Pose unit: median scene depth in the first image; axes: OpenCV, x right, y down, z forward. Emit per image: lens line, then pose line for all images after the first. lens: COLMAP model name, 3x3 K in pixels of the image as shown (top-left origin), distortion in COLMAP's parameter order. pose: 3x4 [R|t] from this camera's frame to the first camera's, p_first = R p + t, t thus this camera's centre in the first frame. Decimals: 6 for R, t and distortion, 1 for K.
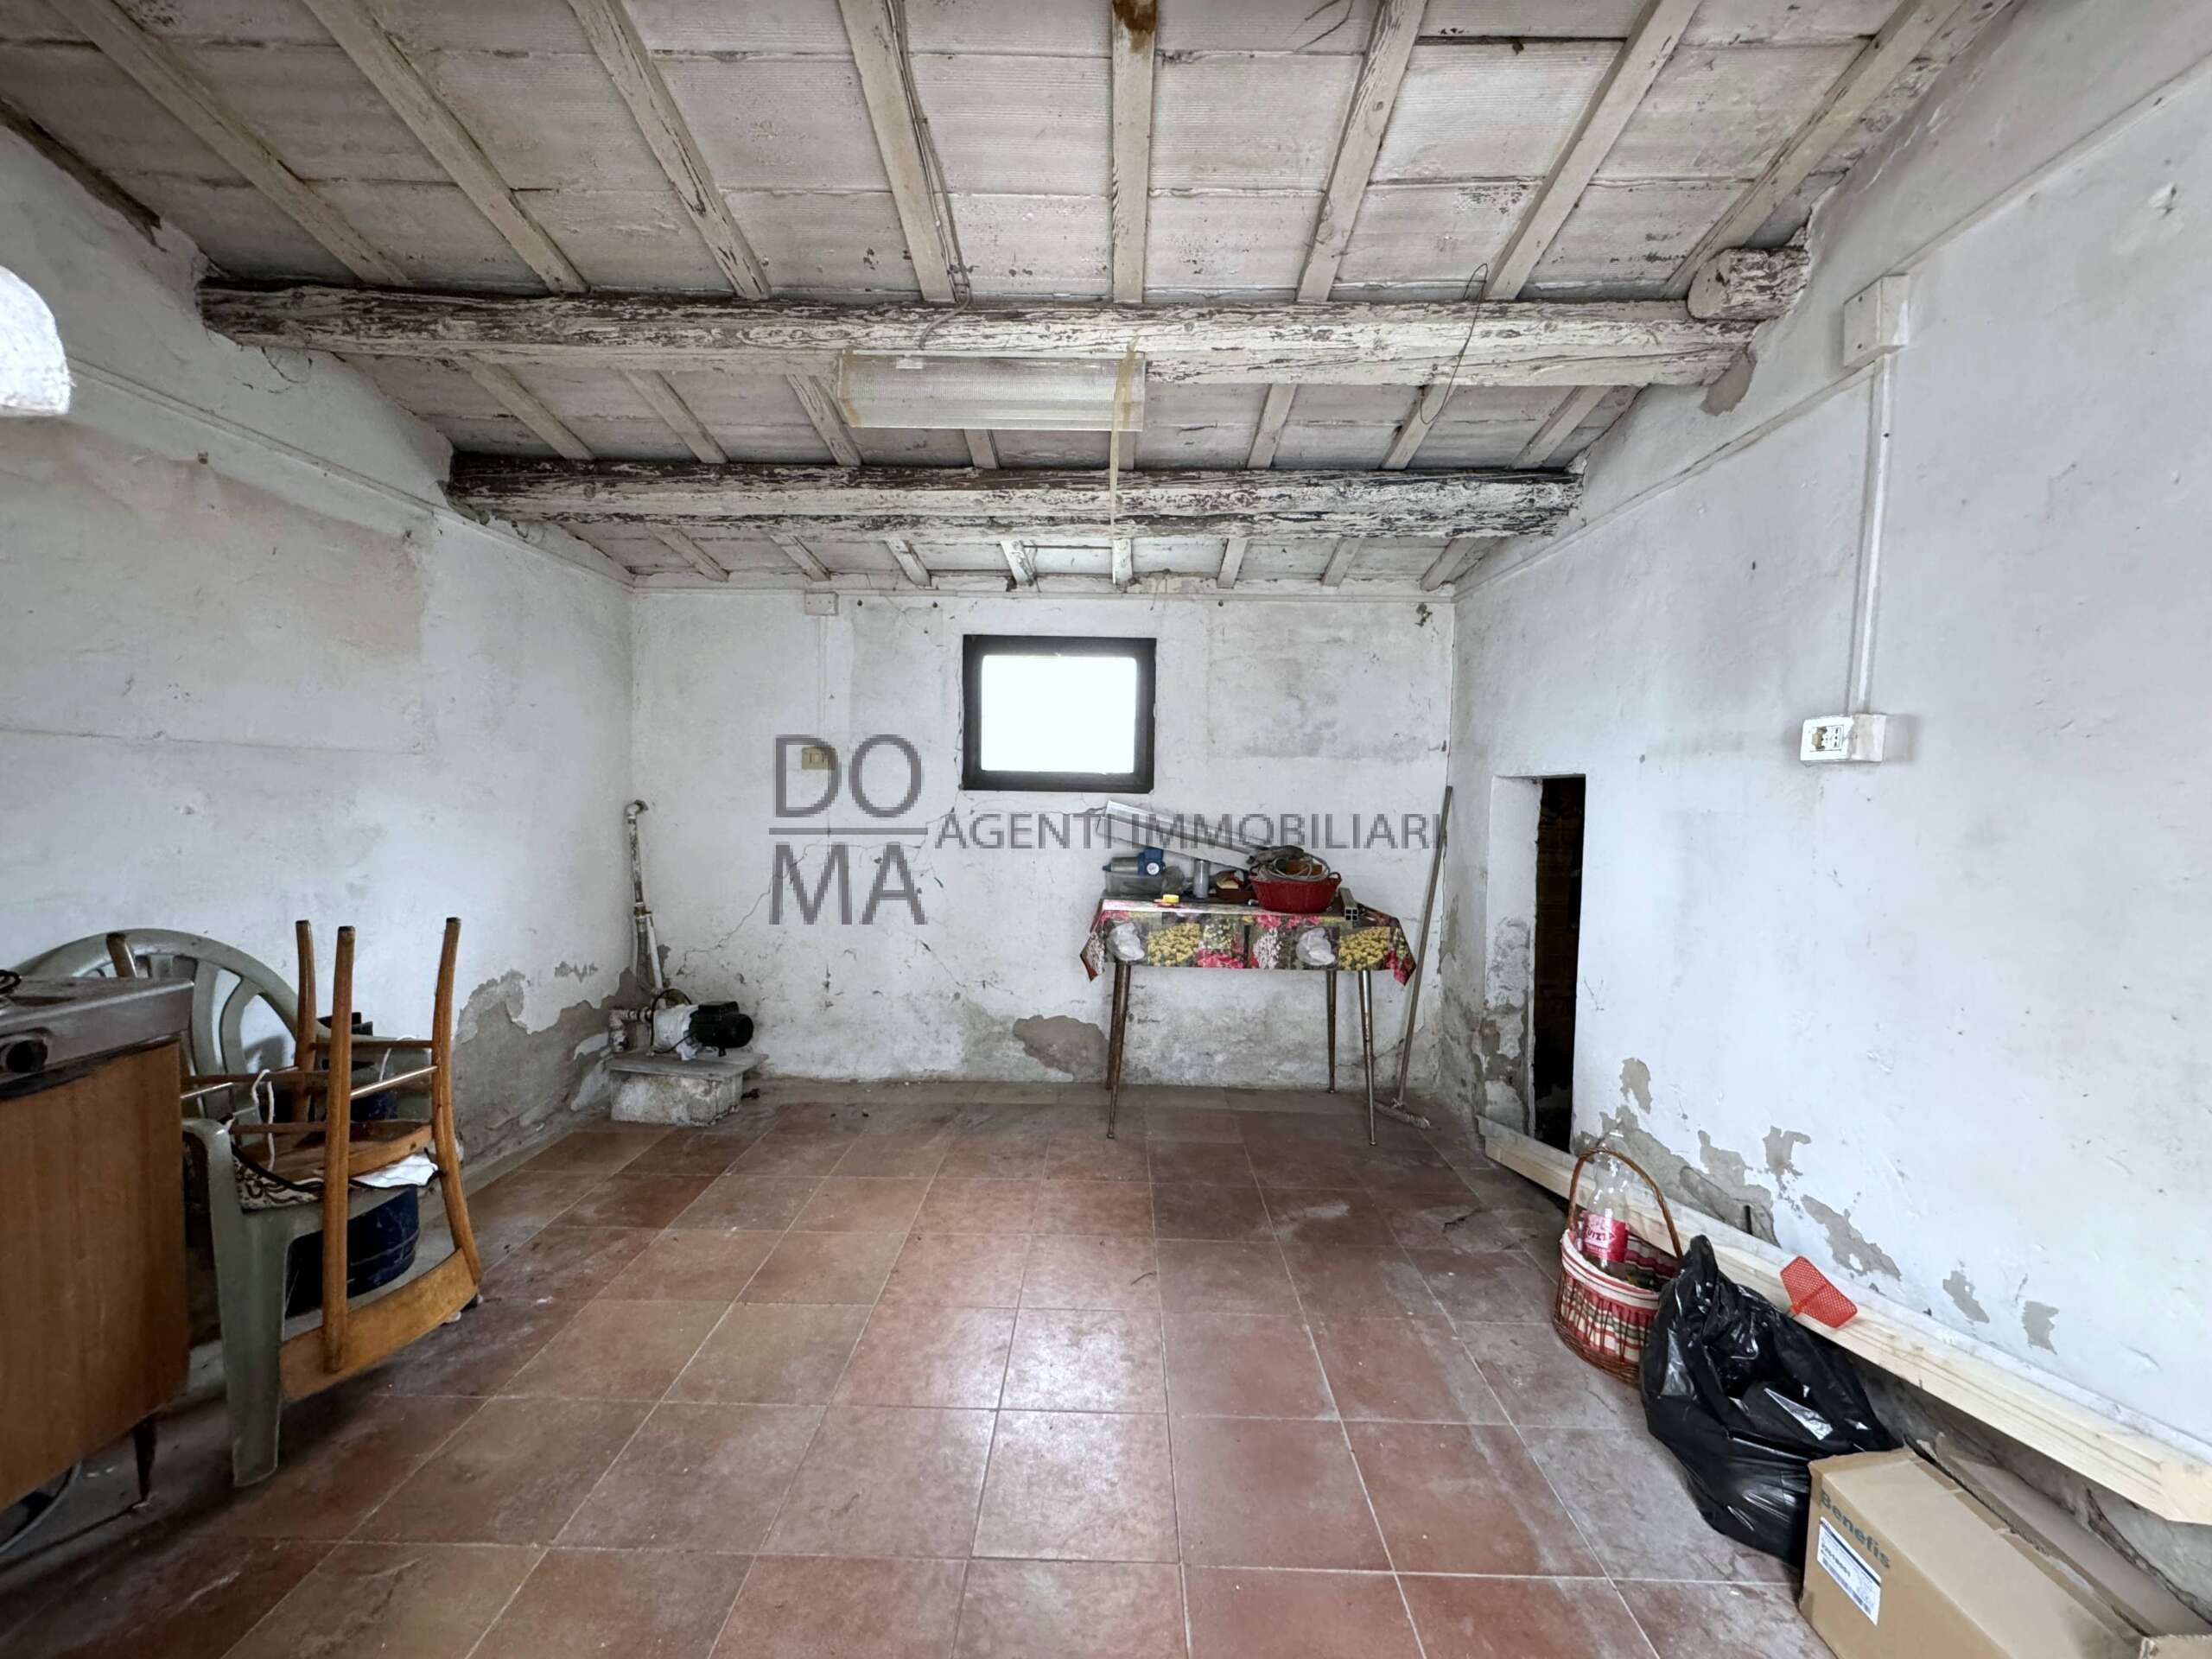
lens RADIAL K [[864.7, 0, 1106.0], [0, 864.7, 829.5], [0, 0, 1]] dist [0.001006, 0.000002]
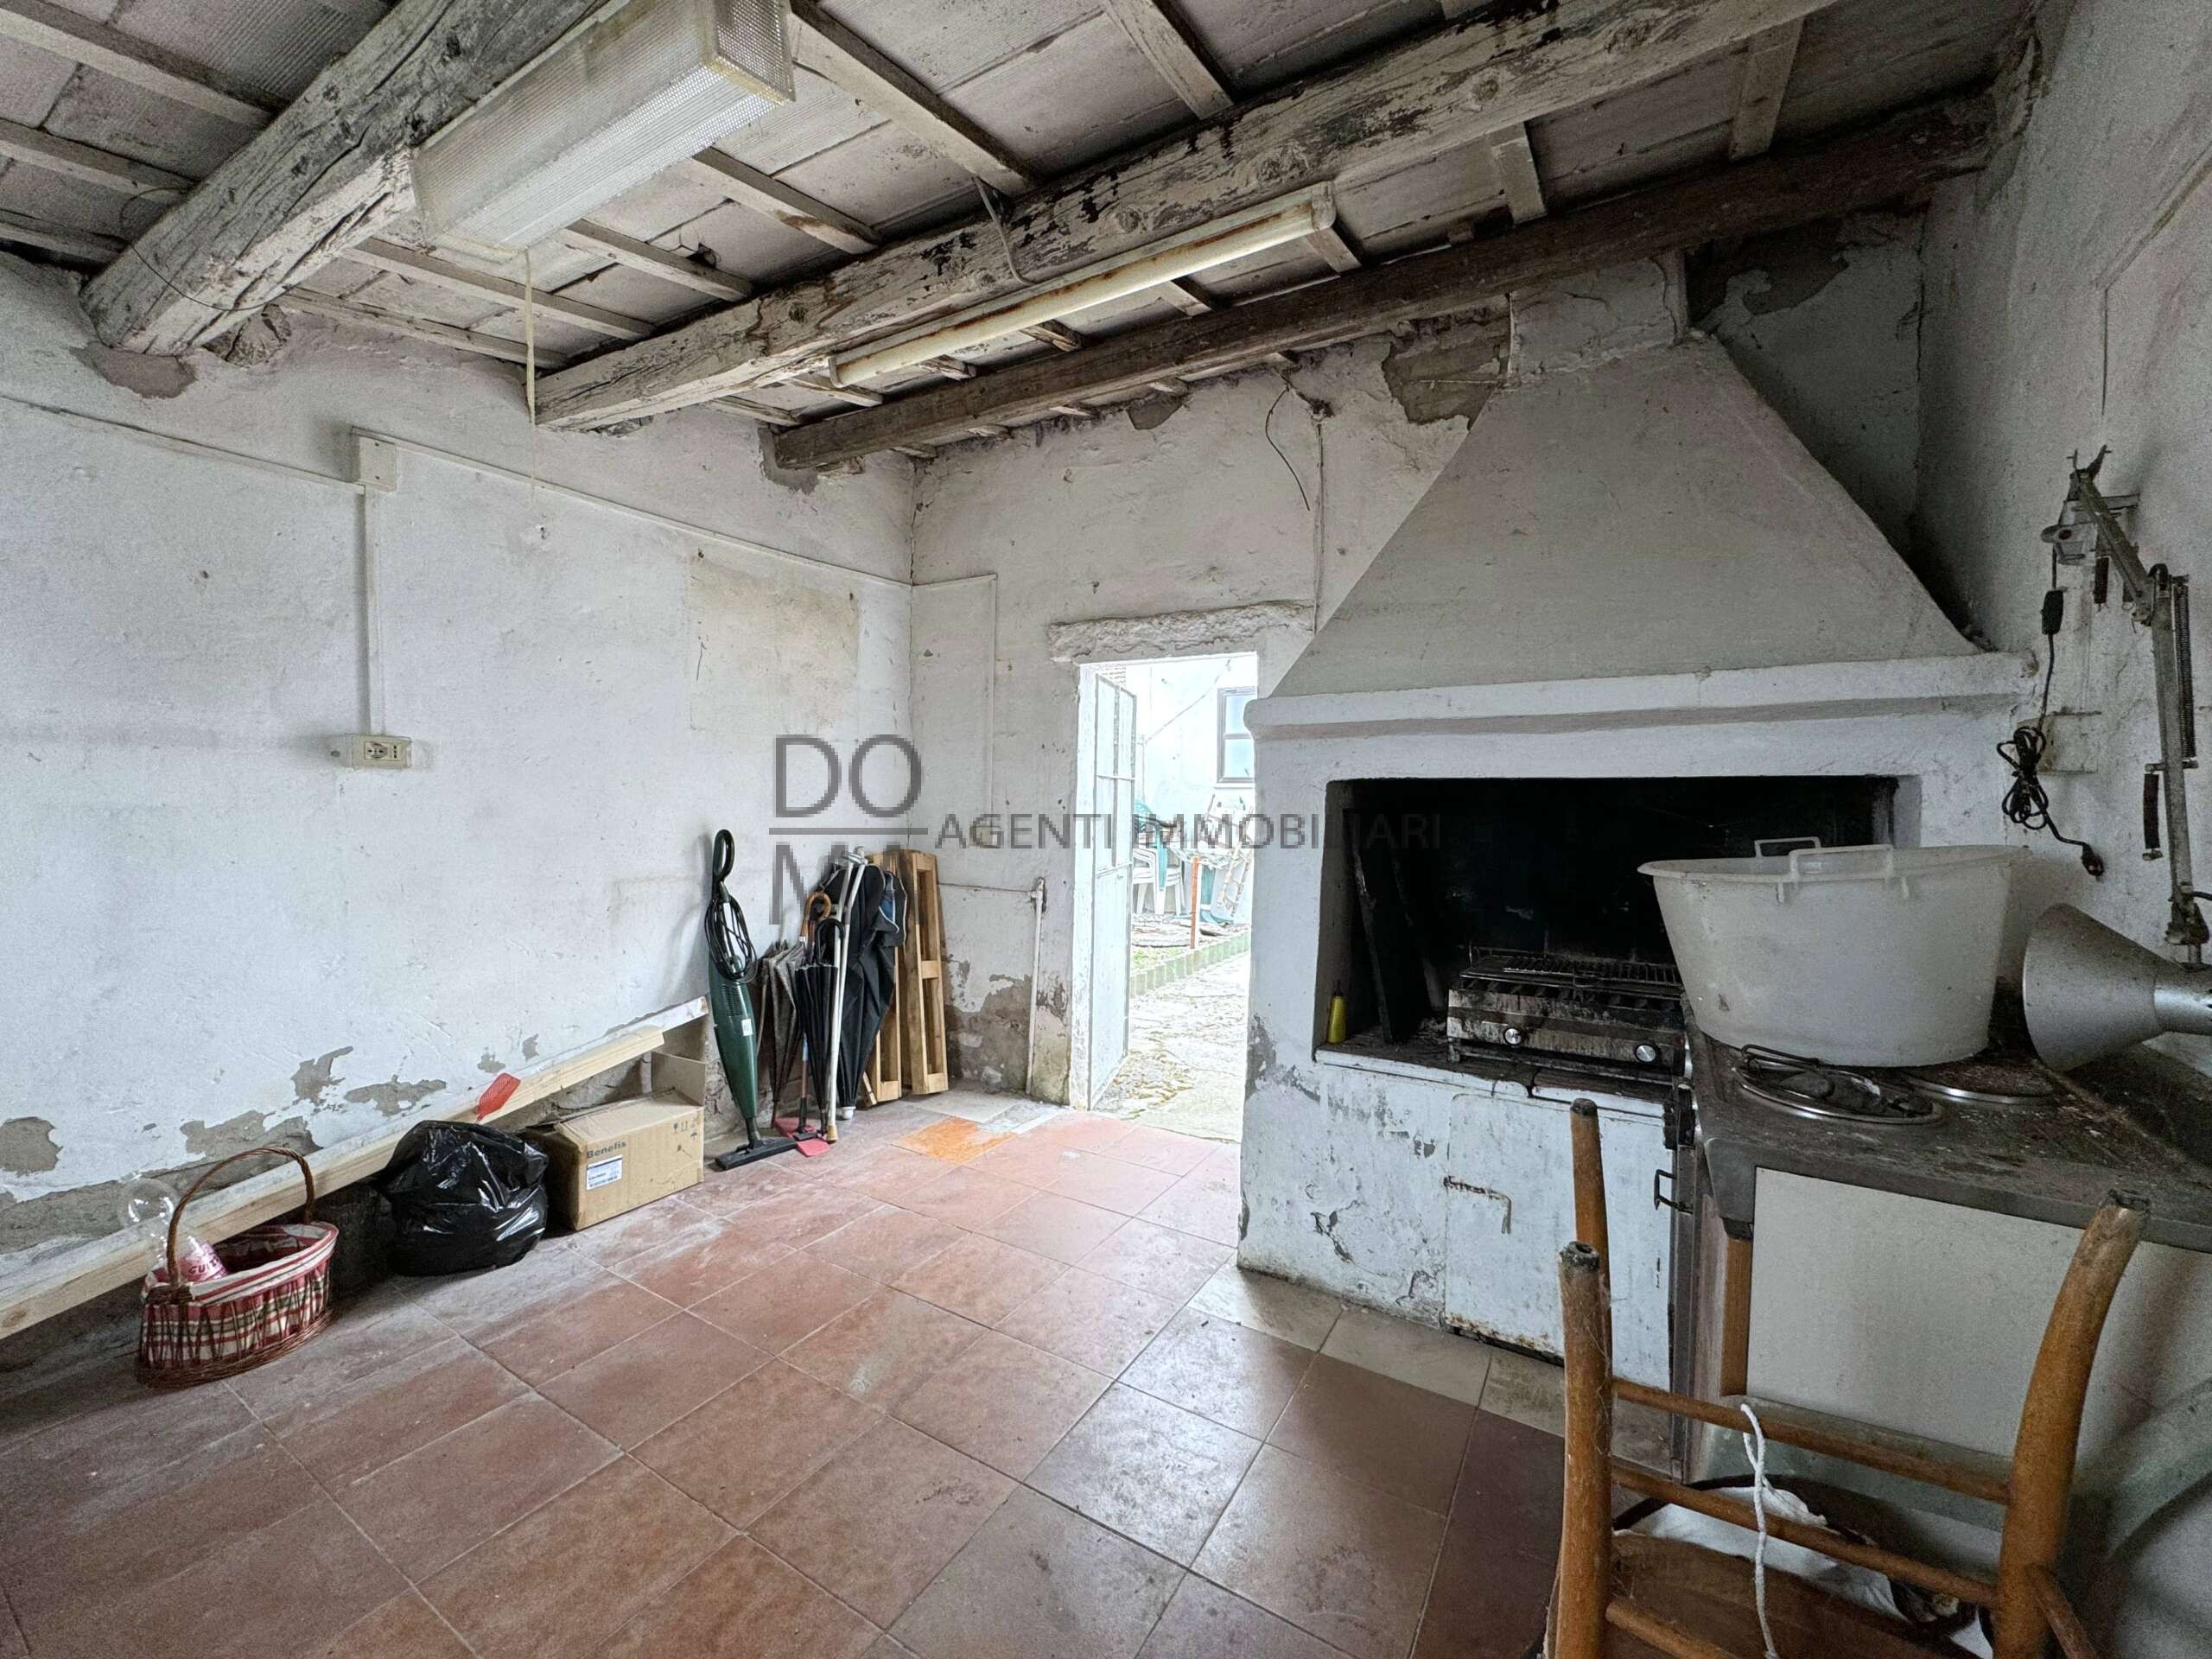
lens RADIAL K [[864.7, 0, 1106.0], [0, 864.7, 829.5], [0, 0, 1]] dist [0.001006, 0.000002]
pose [[-0.862160, -0.046111, 0.504533, -0.813406], [-0.006967, 0.996835, 0.079198, -0.088539], [-0.506588, 0.064766, -0.859752, 1.469984]]
